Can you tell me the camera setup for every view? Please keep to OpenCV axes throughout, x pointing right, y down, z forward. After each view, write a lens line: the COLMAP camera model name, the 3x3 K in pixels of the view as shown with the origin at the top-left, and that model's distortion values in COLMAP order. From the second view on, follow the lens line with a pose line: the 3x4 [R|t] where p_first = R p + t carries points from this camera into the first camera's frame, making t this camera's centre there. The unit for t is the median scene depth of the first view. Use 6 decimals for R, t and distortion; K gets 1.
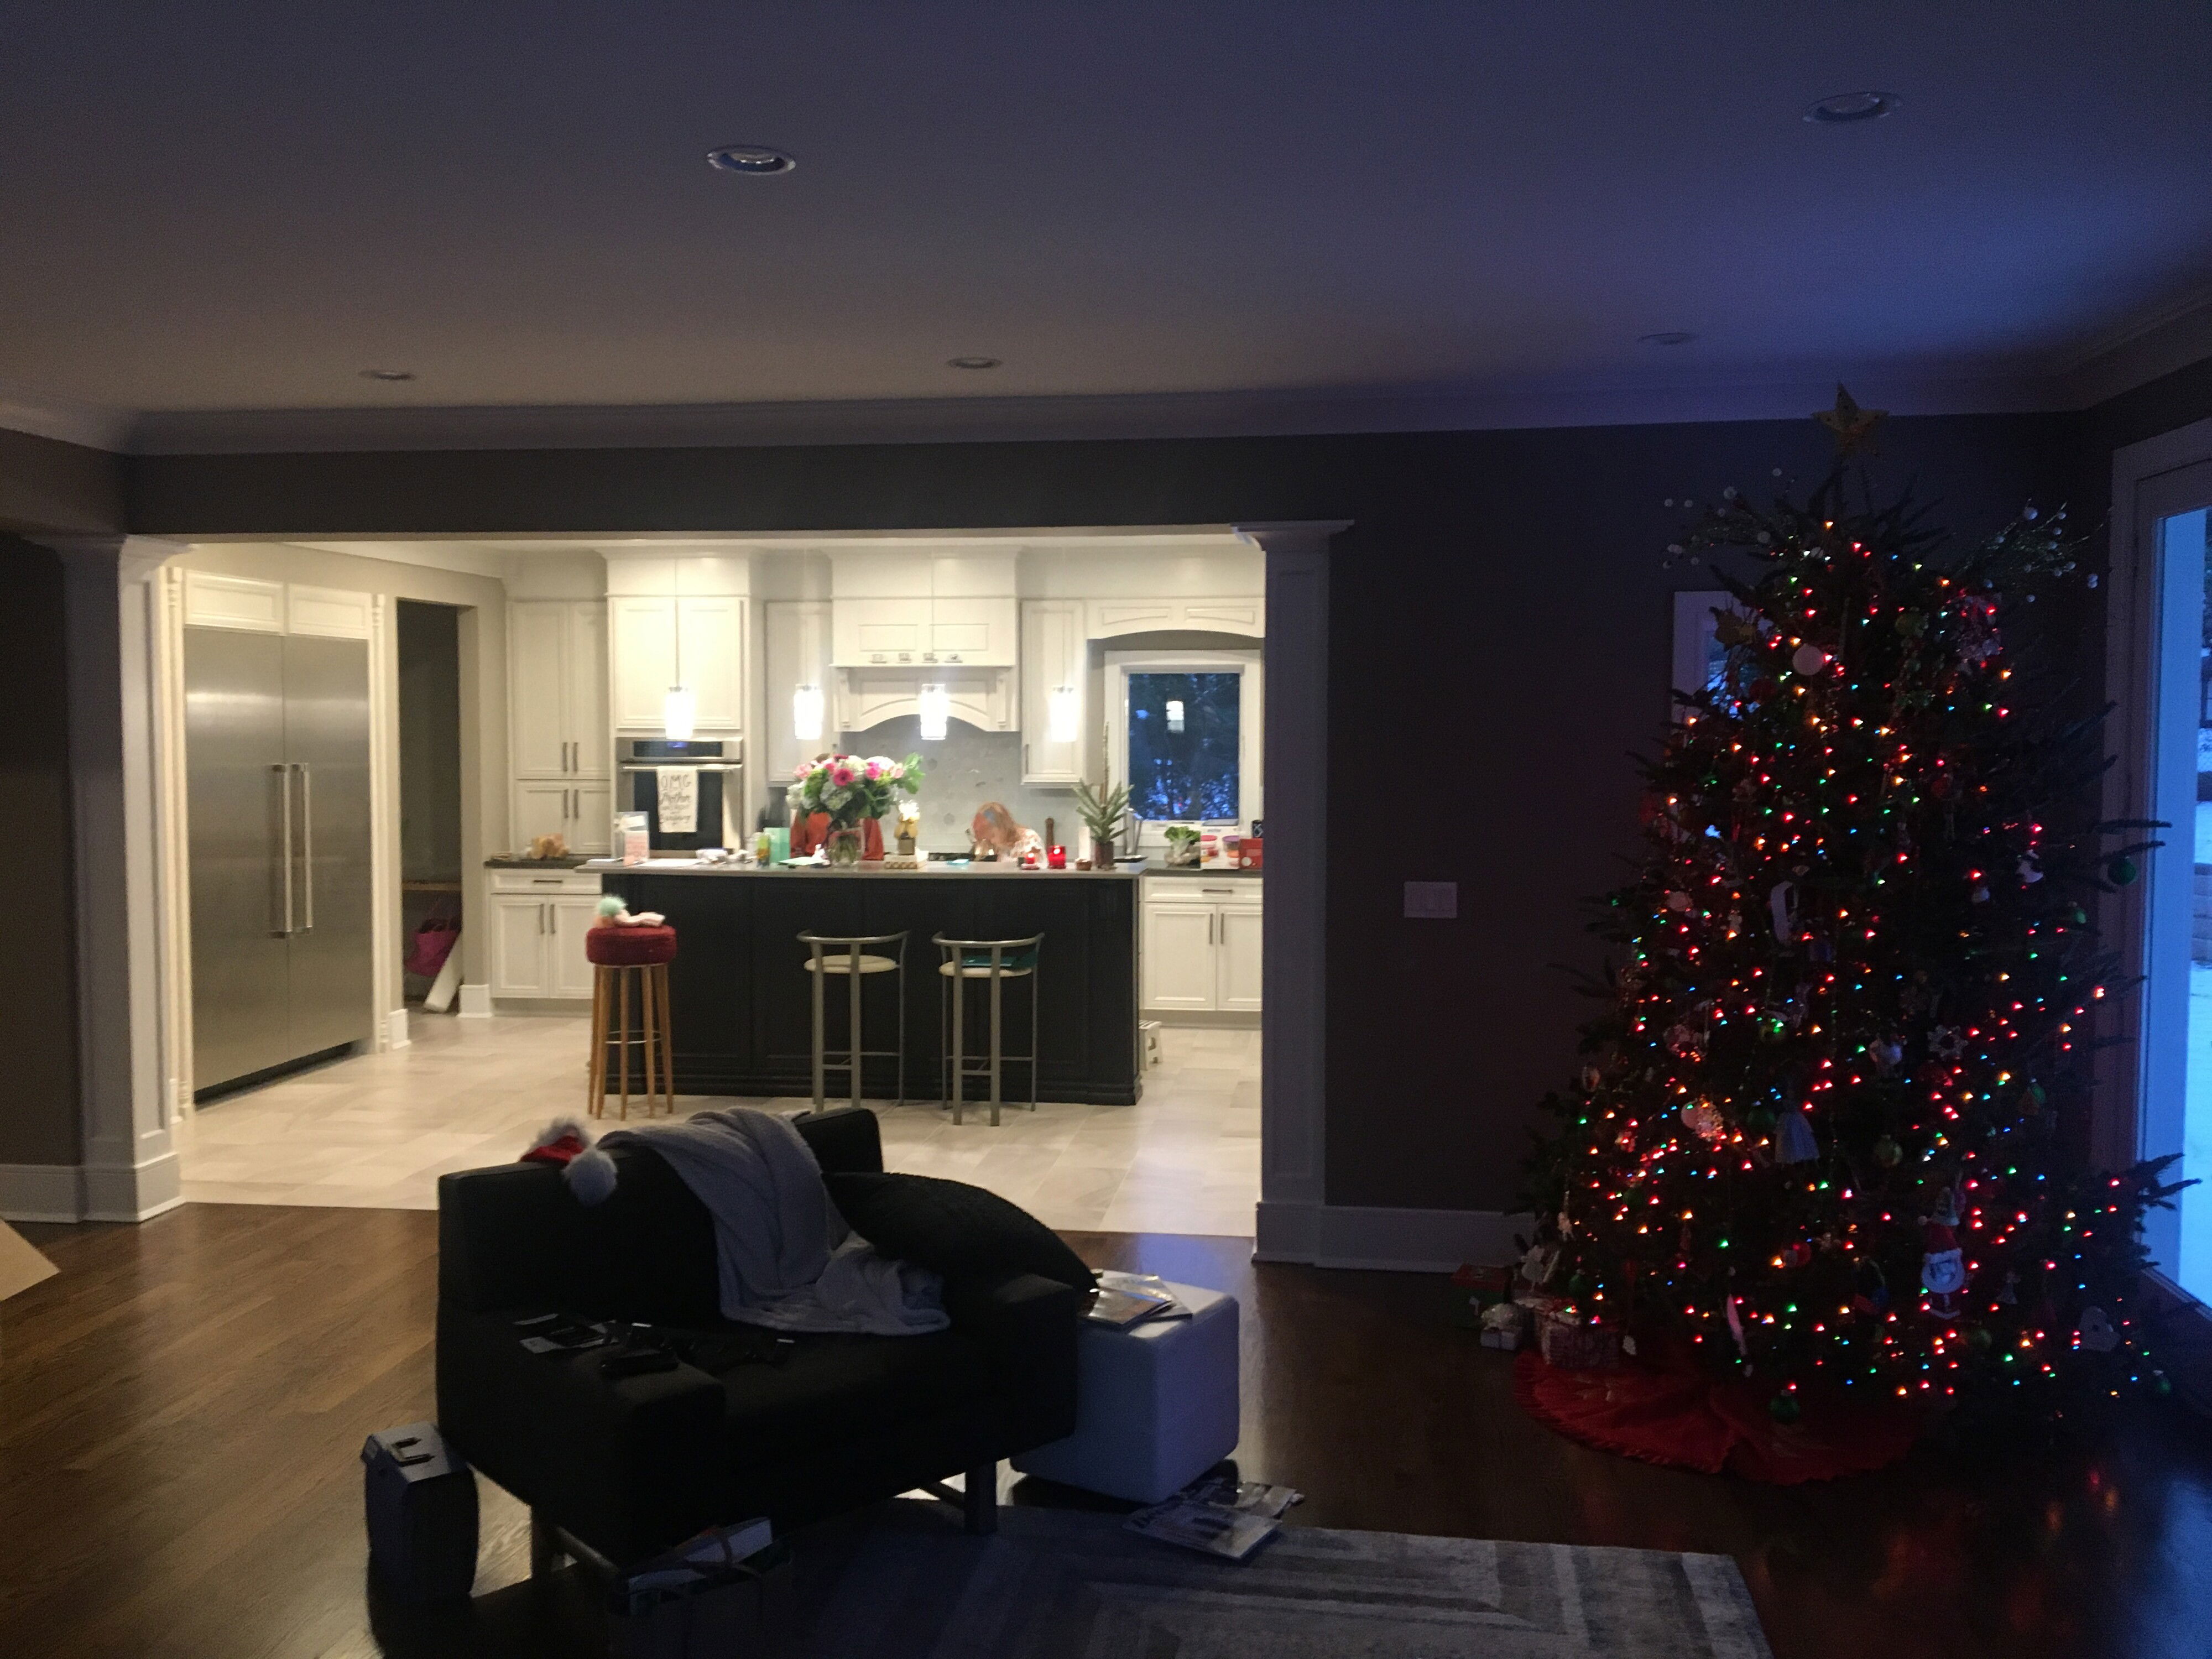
lens RADIAL K [[1843.8, 0, 1109.4], [0, 1843.8, 820.3], [0, 0, 1]] dist [0.102857, -0.171824]
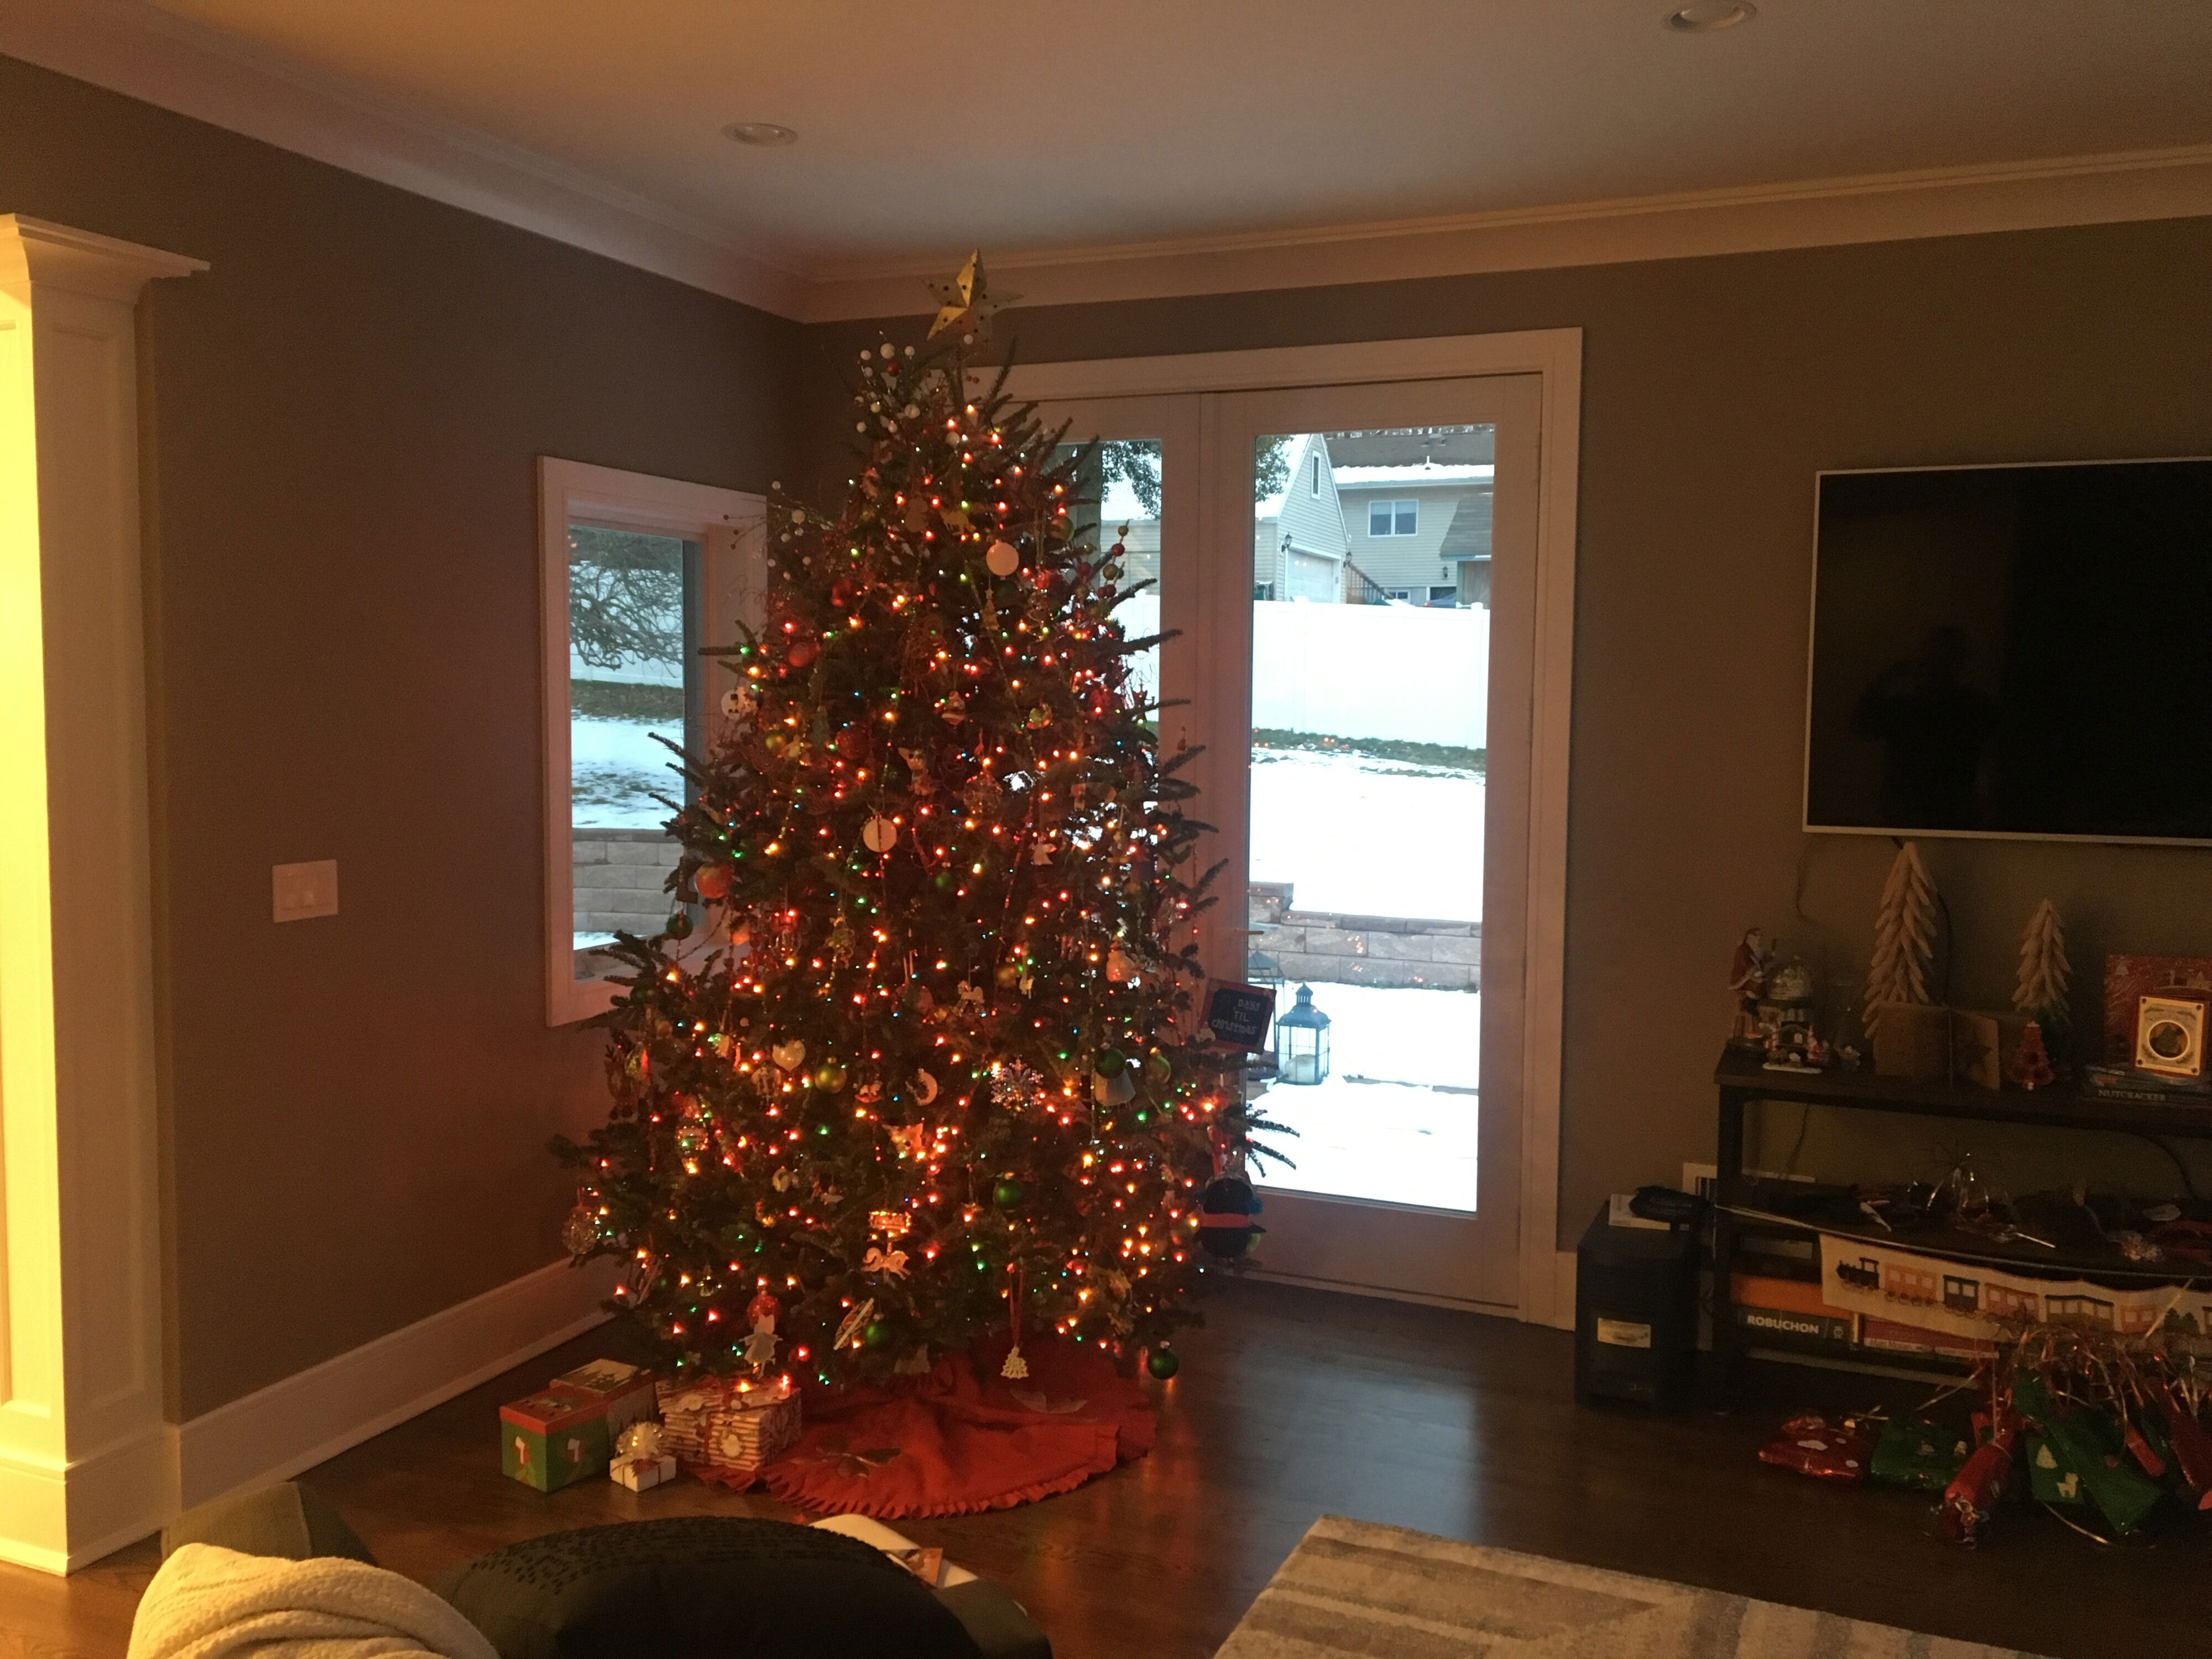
lens RADIAL K [[1843.8, 0, 1109.4], [0, 1843.8, 820.3], [0, 0, 1]] dist [0.102857, -0.171824]
pose [[0.259333, -0.071664, 0.963125, -0.377767], [0.046011, 0.997028, 0.061797, -0.008295], [-0.964691, 0.028288, 0.261860, 0.568579]]
